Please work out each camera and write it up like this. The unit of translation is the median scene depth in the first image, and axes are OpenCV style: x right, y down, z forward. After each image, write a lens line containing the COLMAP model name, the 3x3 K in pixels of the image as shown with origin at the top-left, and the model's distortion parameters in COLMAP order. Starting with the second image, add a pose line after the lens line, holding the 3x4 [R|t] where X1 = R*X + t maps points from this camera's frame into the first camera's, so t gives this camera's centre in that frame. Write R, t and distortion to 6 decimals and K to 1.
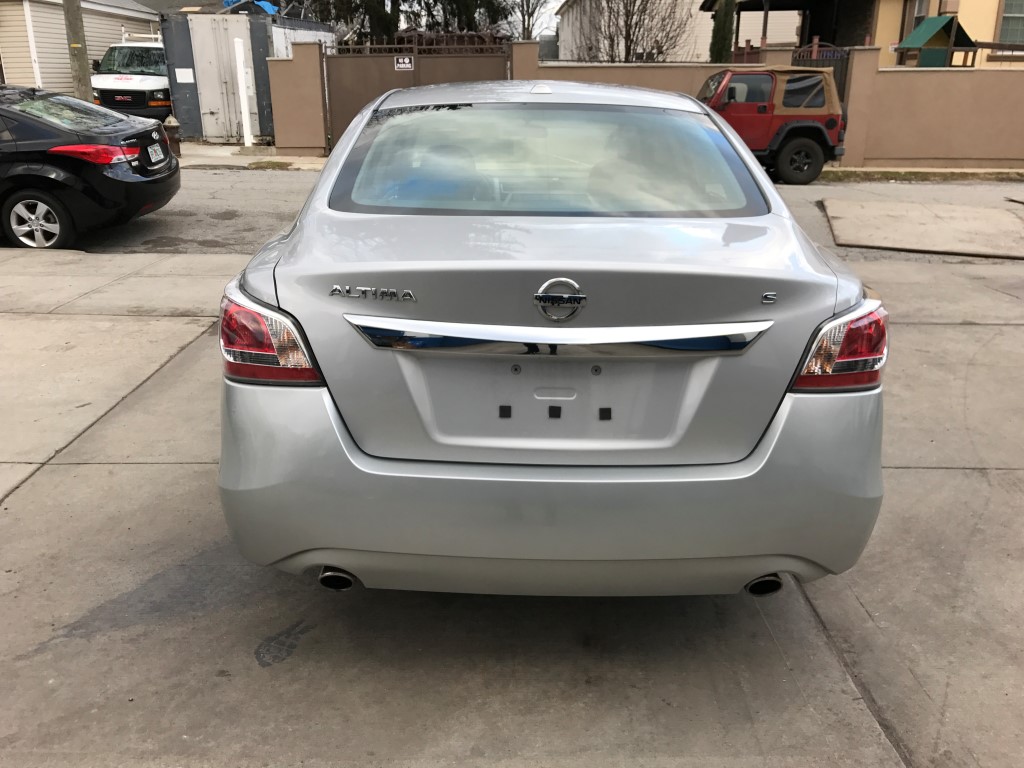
lens RADIAL K [[837.2, 0, 500.5], [0, 837.2, 379.7], [0, 0, 1]] dist [0.004565, 0.002446]
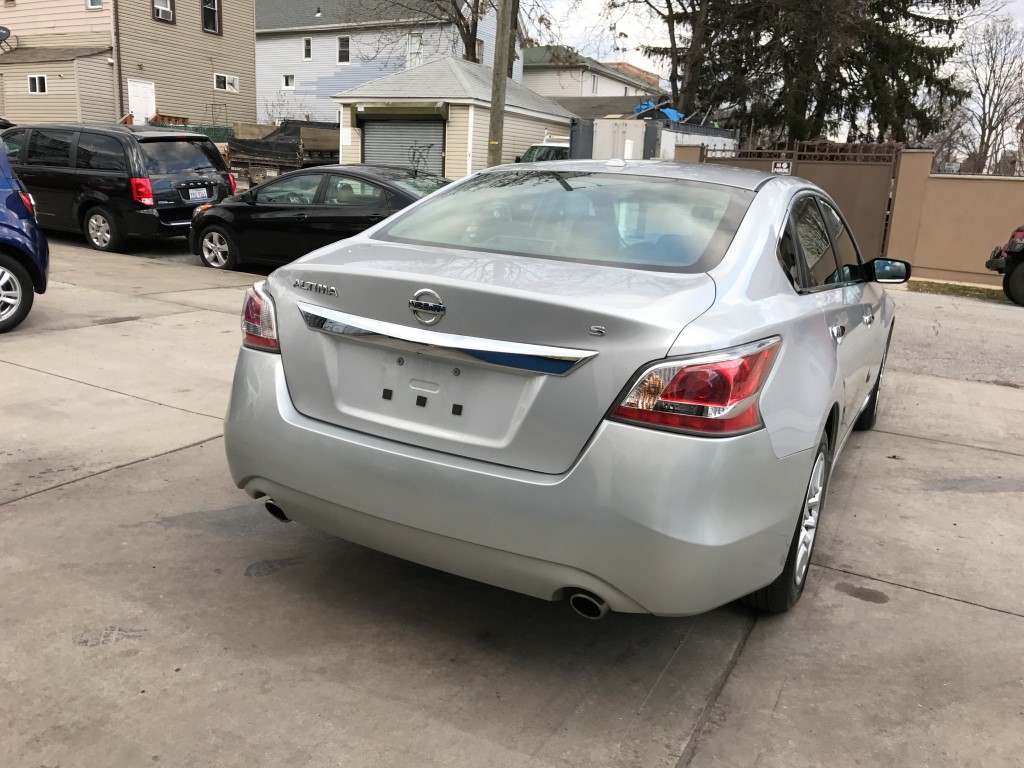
lens RADIAL K [[837.2, 0, 500.5], [0, 837.2, 379.7], [0, 0, 1]] dist [0.004565, 0.002446]
pose [[0.881521, 0.153533, -0.446484, 0.396113], [-0.204132, 0.976634, -0.067196, 0.037485], [0.425735, 0.150376, 0.892265, -0.017397]]
